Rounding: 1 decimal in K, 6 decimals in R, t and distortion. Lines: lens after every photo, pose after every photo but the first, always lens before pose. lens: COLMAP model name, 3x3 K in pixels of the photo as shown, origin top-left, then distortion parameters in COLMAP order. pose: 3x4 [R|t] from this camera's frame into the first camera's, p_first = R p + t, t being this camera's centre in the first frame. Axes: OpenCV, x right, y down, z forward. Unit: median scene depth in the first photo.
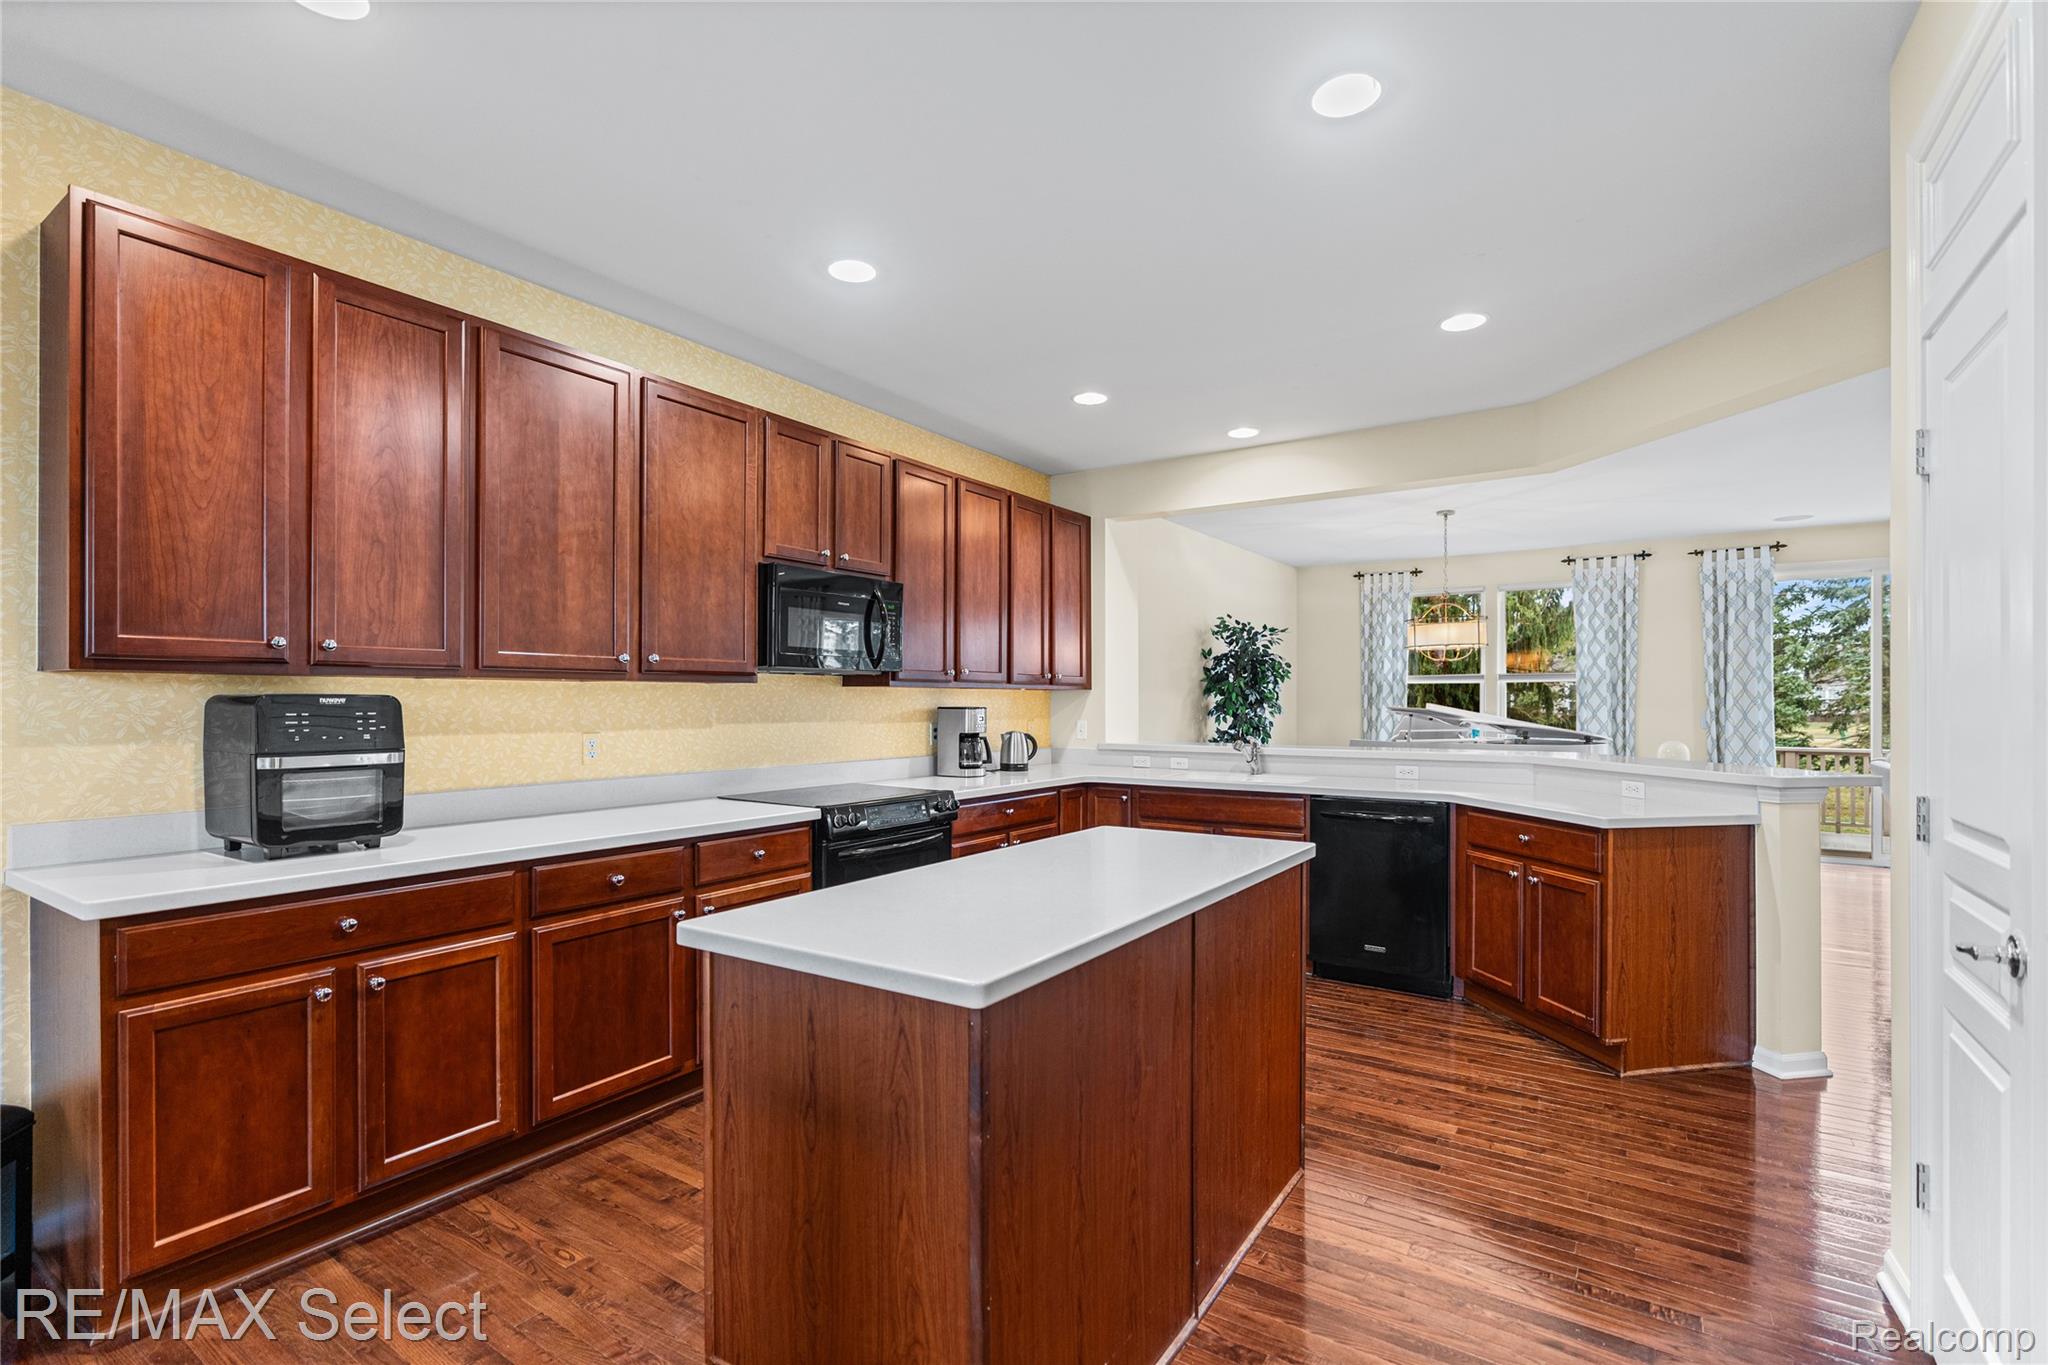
lens RADIAL K [[928.6, 0, 1031.1], [0, 928.6, 716.1], [0, 0, 1]] dist [-0.006130, 0.004270]
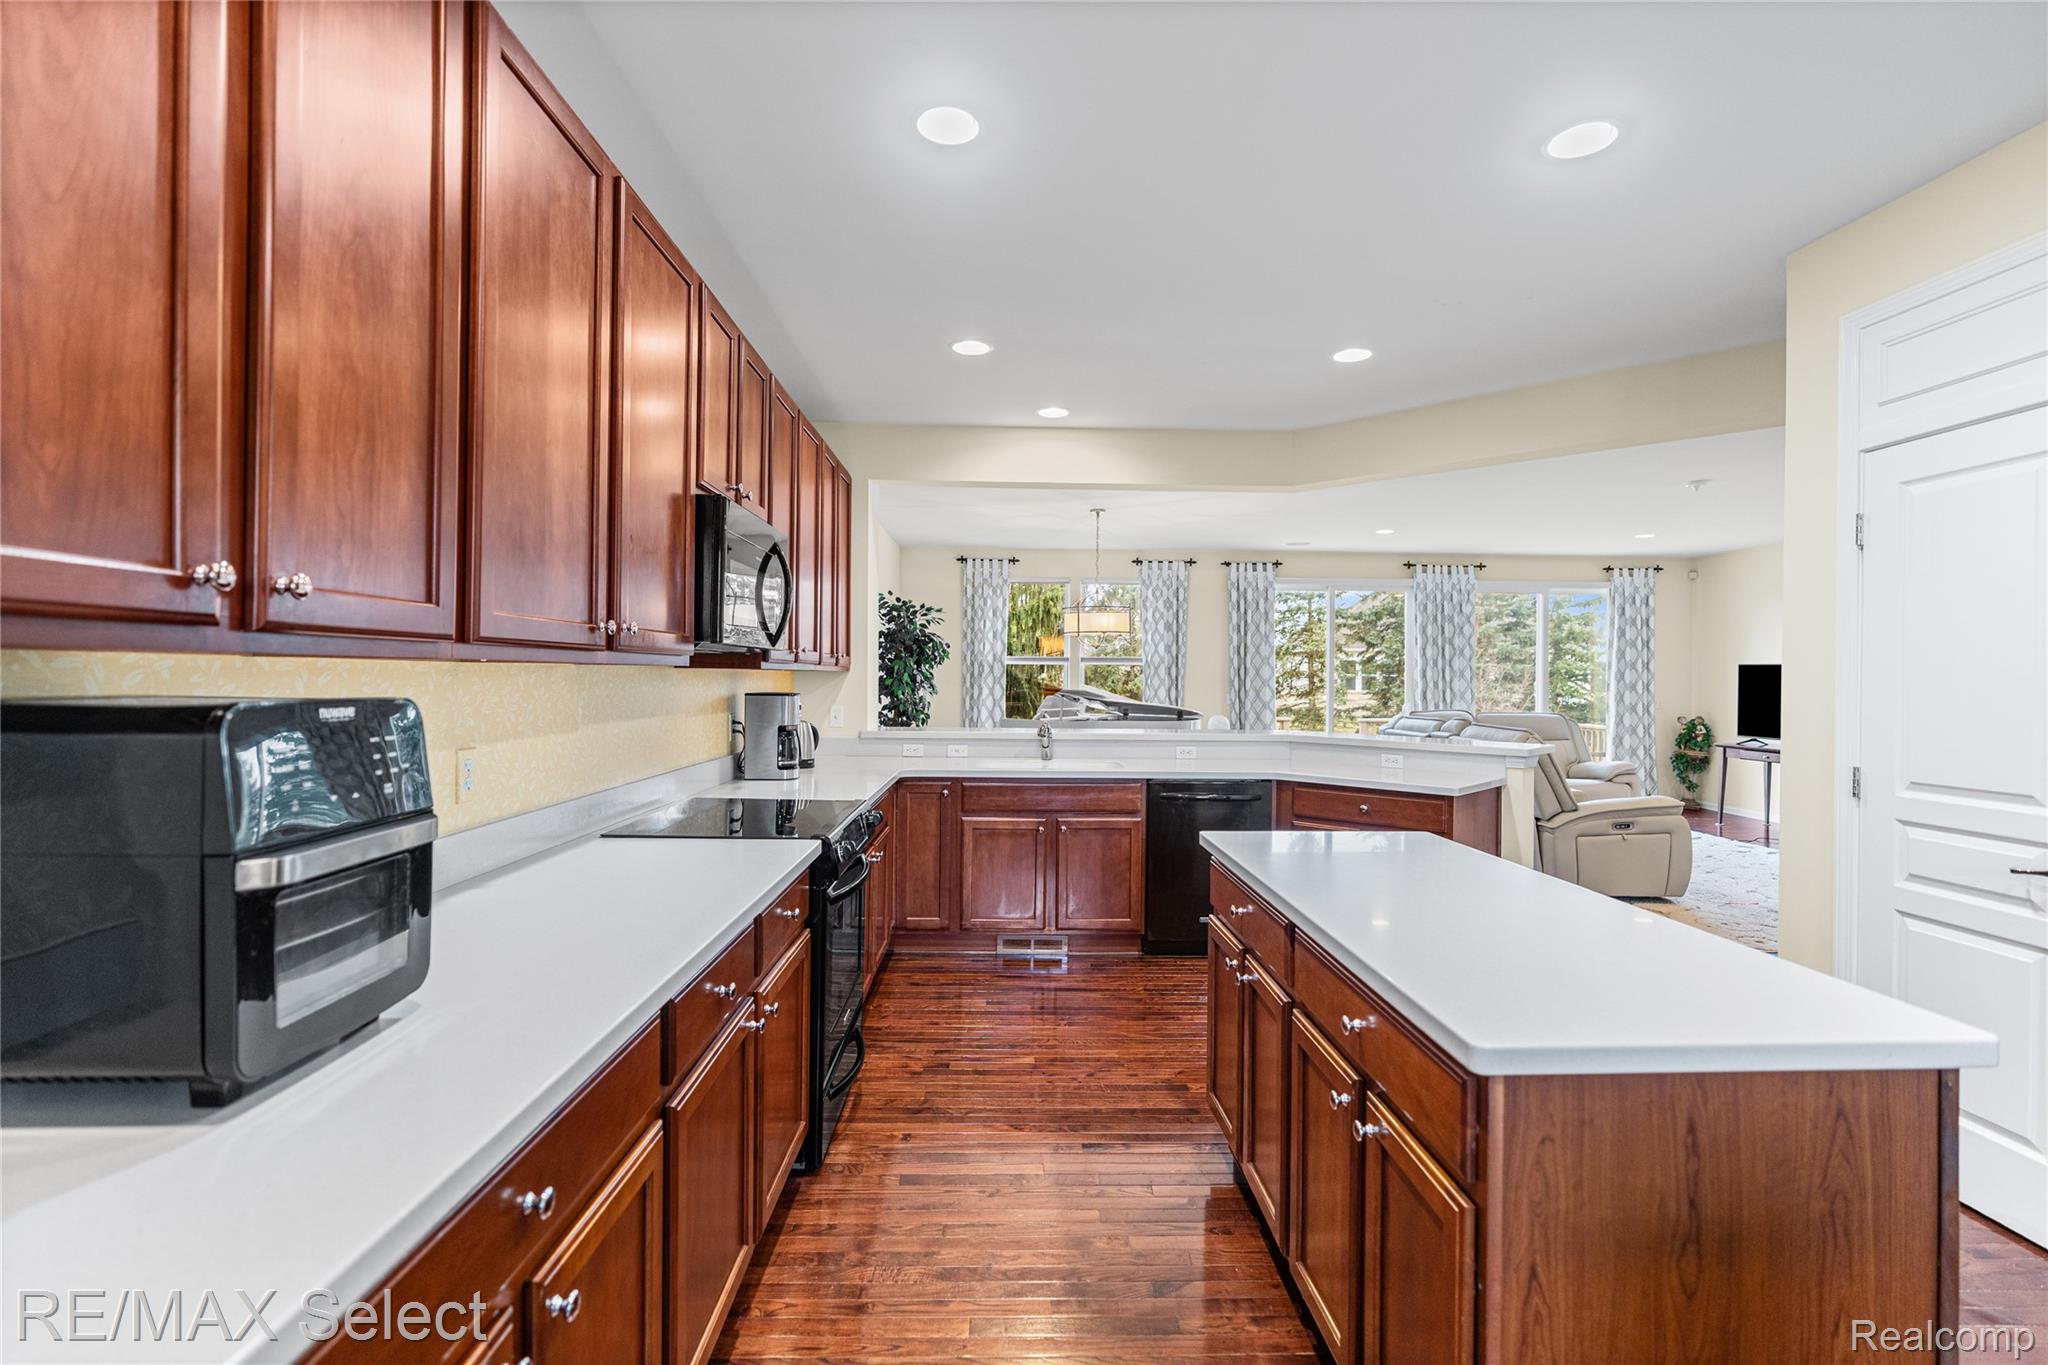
lens RADIAL K [[928.6, 0, 1032.8], [0, 928.6, 687.4], [0, 0, 1]] dist [-0.006130, 0.004270]
pose [[0.814620, 0.000163, 0.579995, -0.427389], [0.000483, 0.999999, -0.000959, -0.016712], [-0.579995, 0.001061, 0.814619, 0.256890]]
